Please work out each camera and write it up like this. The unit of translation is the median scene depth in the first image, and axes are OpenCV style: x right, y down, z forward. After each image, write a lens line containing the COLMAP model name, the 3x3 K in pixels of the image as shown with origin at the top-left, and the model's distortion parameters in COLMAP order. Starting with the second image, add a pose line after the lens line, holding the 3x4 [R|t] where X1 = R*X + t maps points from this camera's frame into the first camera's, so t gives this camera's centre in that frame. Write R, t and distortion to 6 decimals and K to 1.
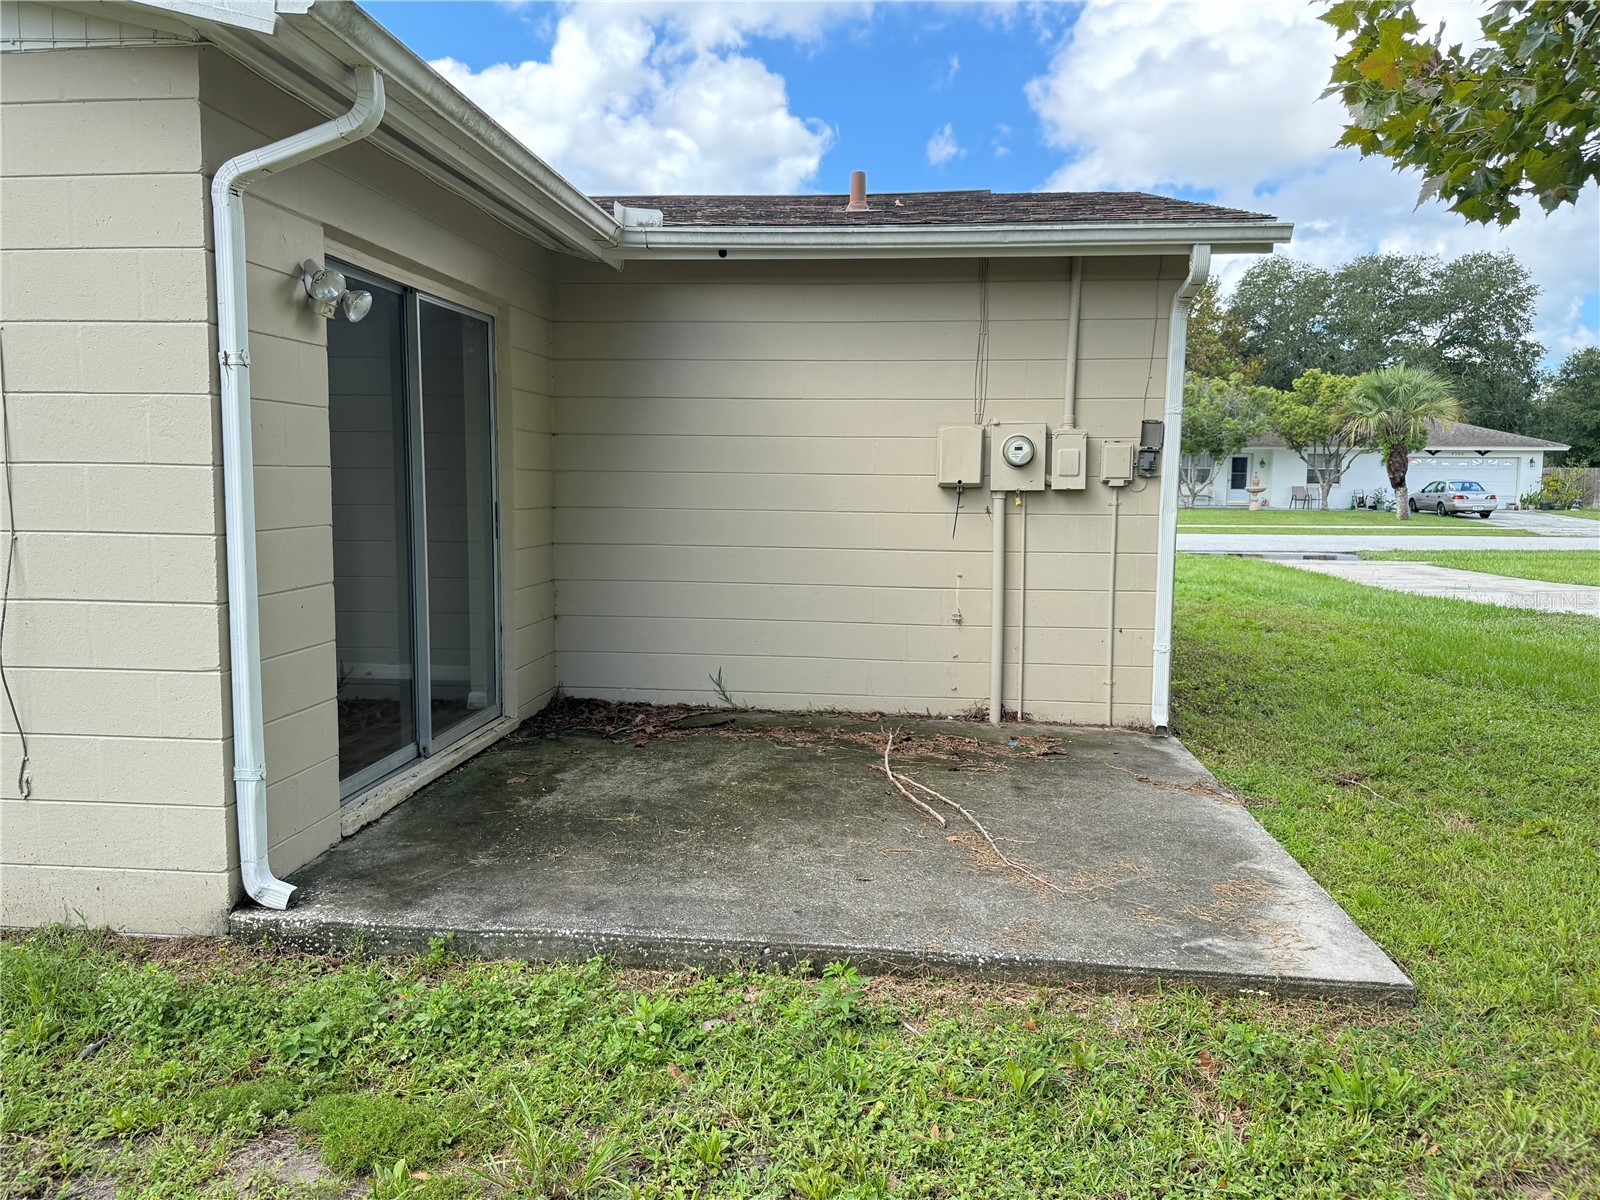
lens RADIAL K [[1215.5, 0, 792.6], [0, 1215.5, 599.8], [0, 0, 1]] dist [0.049517, -0.004622]
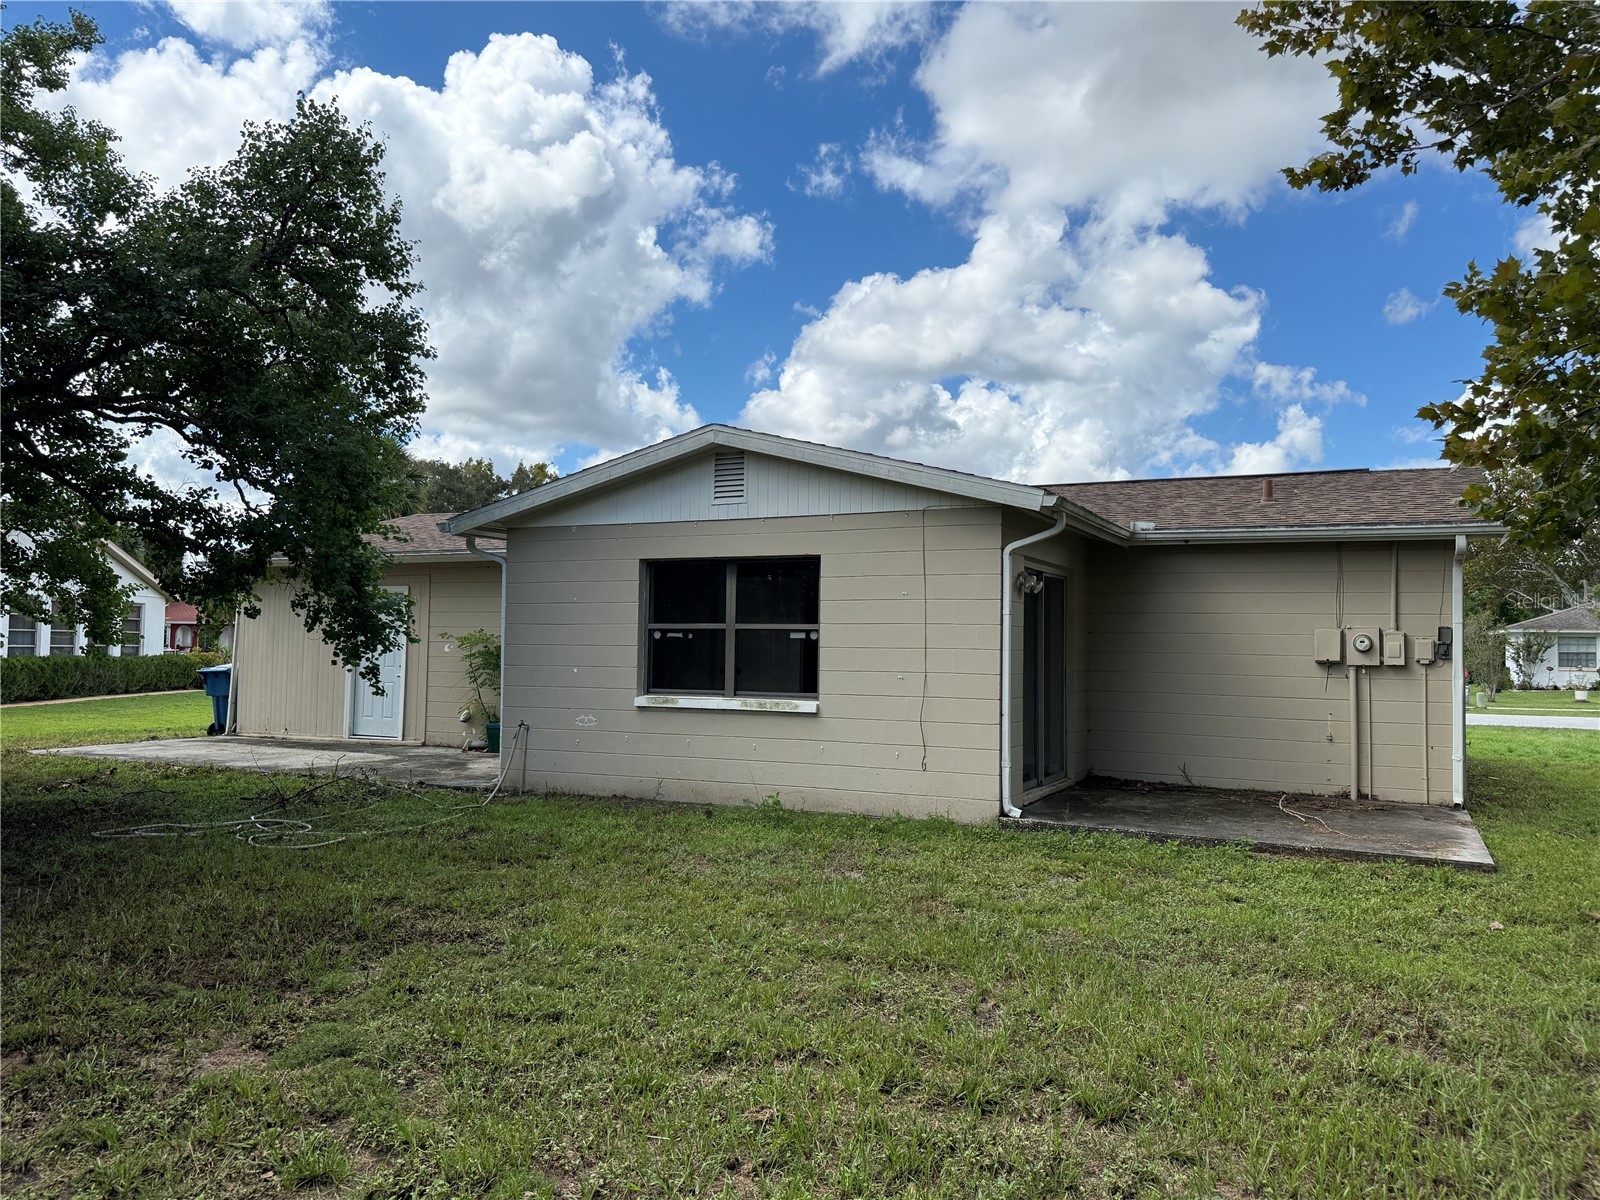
lens RADIAL K [[1215.5, 0, 801.1], [0, 1215.5, 584.3], [0, 0, 1]] dist [0.049517, -0.004622]
pose [[0.946256, -0.012318, -0.323184, -0.008965], [-0.037256, 0.988471, -0.146758, 0.085534], [0.321266, 0.150911, 0.934887, -0.943013]]
